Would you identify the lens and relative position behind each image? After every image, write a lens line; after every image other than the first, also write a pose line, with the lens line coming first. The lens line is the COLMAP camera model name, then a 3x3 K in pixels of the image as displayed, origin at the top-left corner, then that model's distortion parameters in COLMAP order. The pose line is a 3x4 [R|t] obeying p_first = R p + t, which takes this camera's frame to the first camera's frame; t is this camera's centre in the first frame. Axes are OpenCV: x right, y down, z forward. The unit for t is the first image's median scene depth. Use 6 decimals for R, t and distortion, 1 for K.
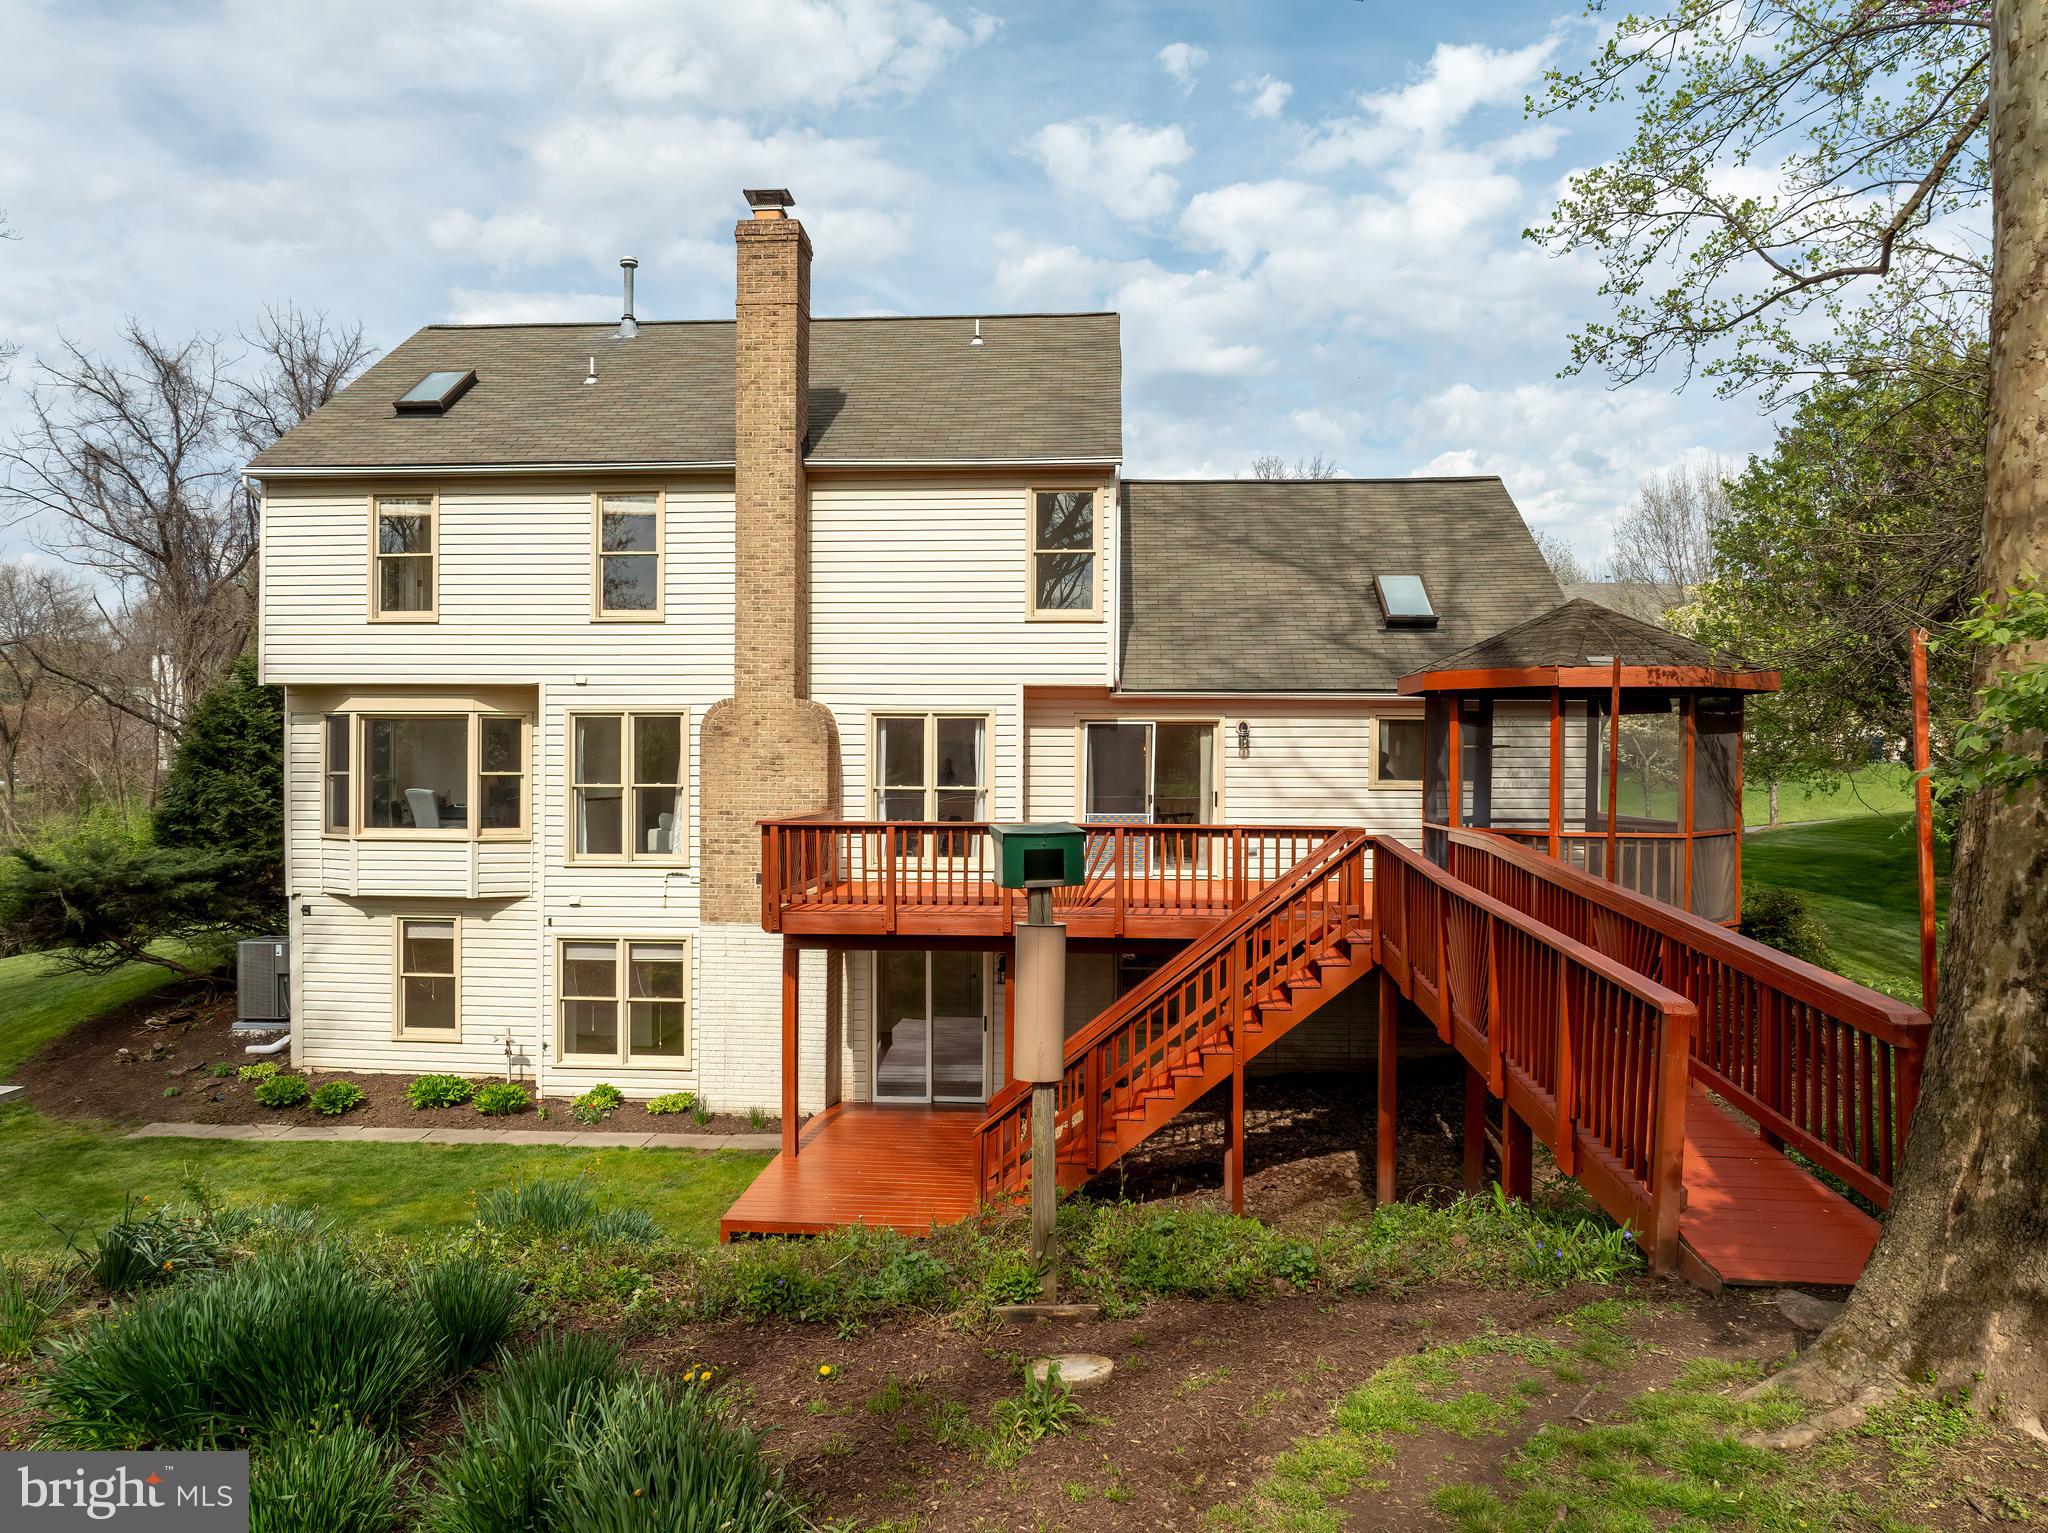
lens RADIAL K [[1451.6, 0, 1024.0], [0, 1451.6, 766.5], [0, 0, 1]] dist [-0.036844, -0.006384]
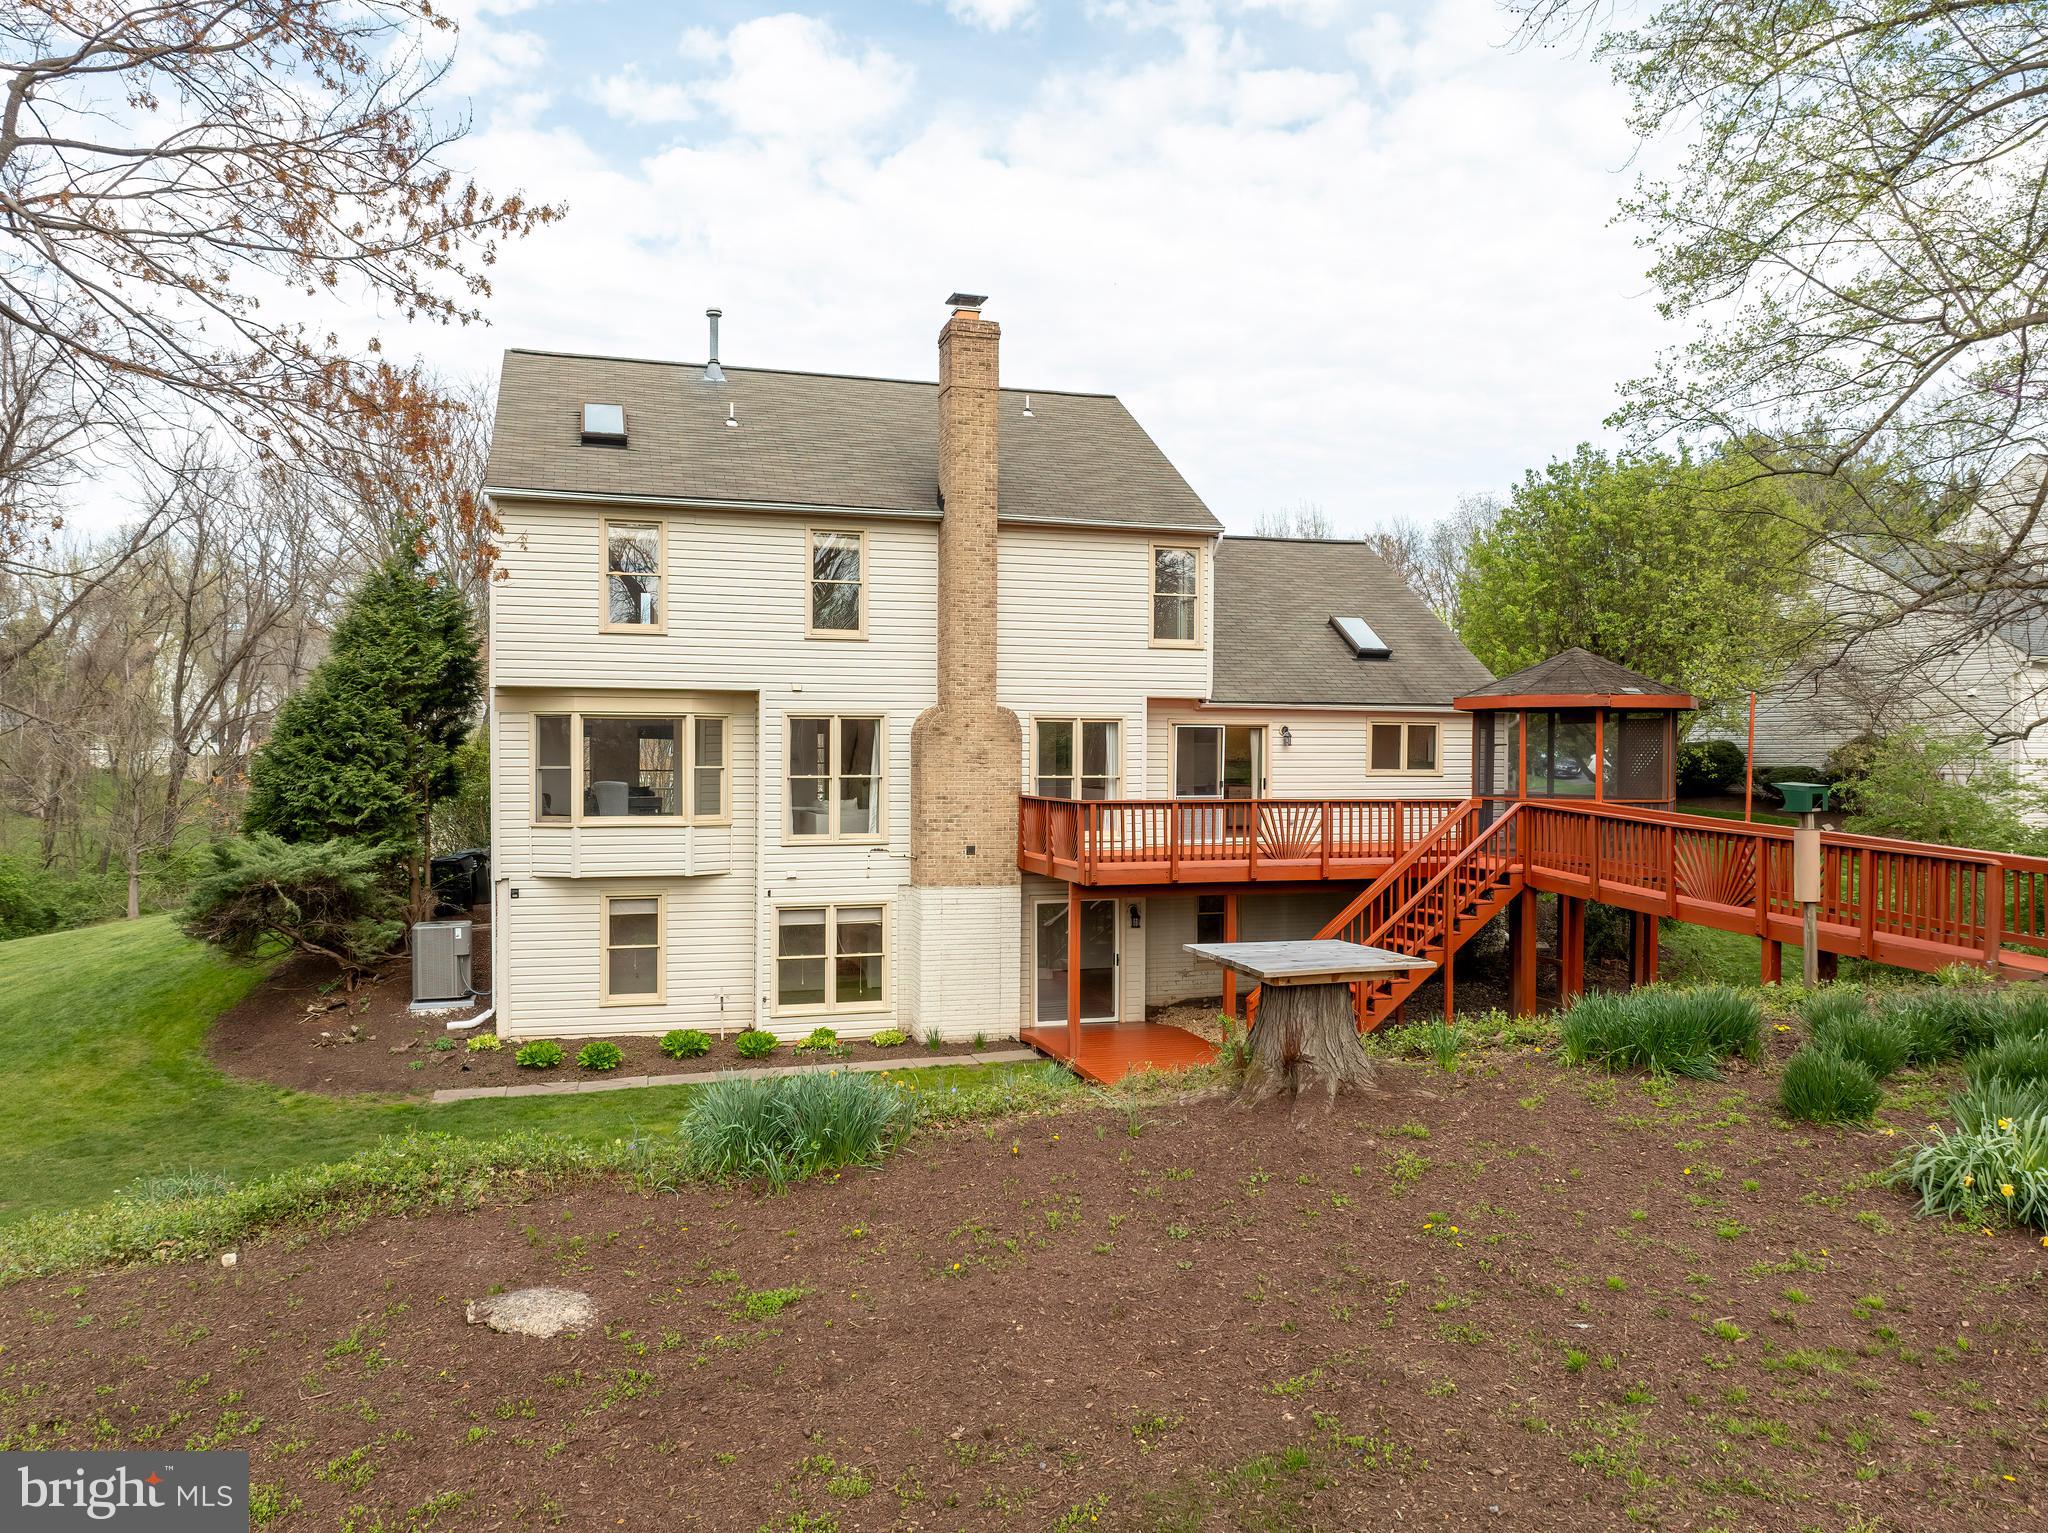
lens RADIAL K [[1451.6, 0, 1024.0], [0, 1451.6, 766.5], [0, 0, 1]] dist [-0.036844, -0.006384]
pose [[0.935104, -0.004562, 0.354343, -0.552111], [0.003314, 0.999986, 0.004128, 0.000443], [-0.354357, -0.002686, 0.935106, -0.171965]]
